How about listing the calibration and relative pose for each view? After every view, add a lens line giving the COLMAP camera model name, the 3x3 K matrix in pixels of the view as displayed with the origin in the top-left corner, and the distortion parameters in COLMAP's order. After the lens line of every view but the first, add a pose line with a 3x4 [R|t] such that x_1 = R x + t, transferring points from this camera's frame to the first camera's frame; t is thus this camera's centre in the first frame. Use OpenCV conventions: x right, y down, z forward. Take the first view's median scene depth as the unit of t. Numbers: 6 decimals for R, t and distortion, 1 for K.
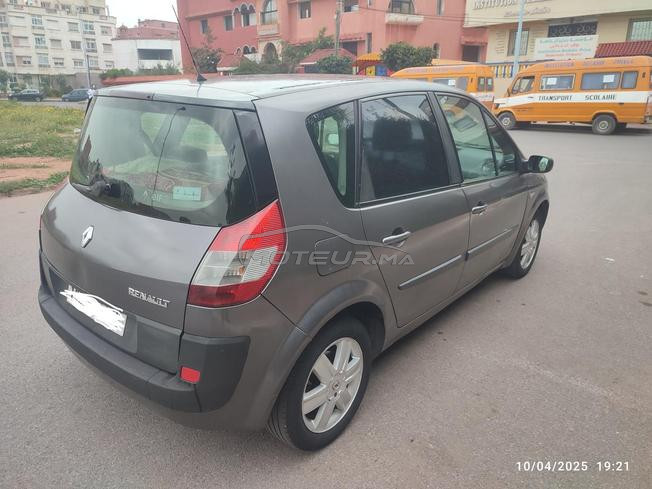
lens RADIAL K [[472.1, 0, 326.0], [0, 472.1, 244.5], [0, 0, 1]] dist [0.054672, -0.054503]
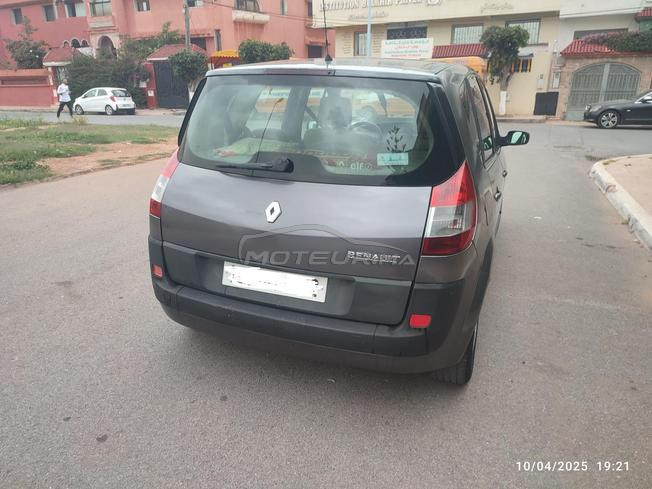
lens RADIAL K [[472.1, 0, 326.0], [0, 472.1, 244.5], [0, 0, 1]] dist [0.054672, -0.054503]
pose [[0.945677, -0.106014, 0.307337, -0.052033], [0.105497, 0.994250, 0.018347, 0.003422], [-0.307515, 0.015072, 0.951424, 0.000762]]
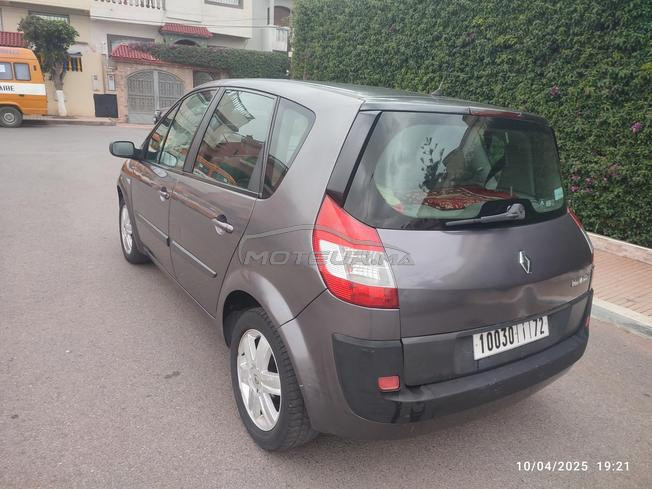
lens RADIAL K [[472.1, 0, 326.0], [0, 472.1, 244.5], [0, 0, 1]] dist [0.054672, -0.054503]
pose [[0.283675, -0.262039, 0.922423, -0.109811], [0.240080, 0.950711, 0.196242, -0.024776], [-0.928380, 0.165787, 0.332603, 0.077001]]
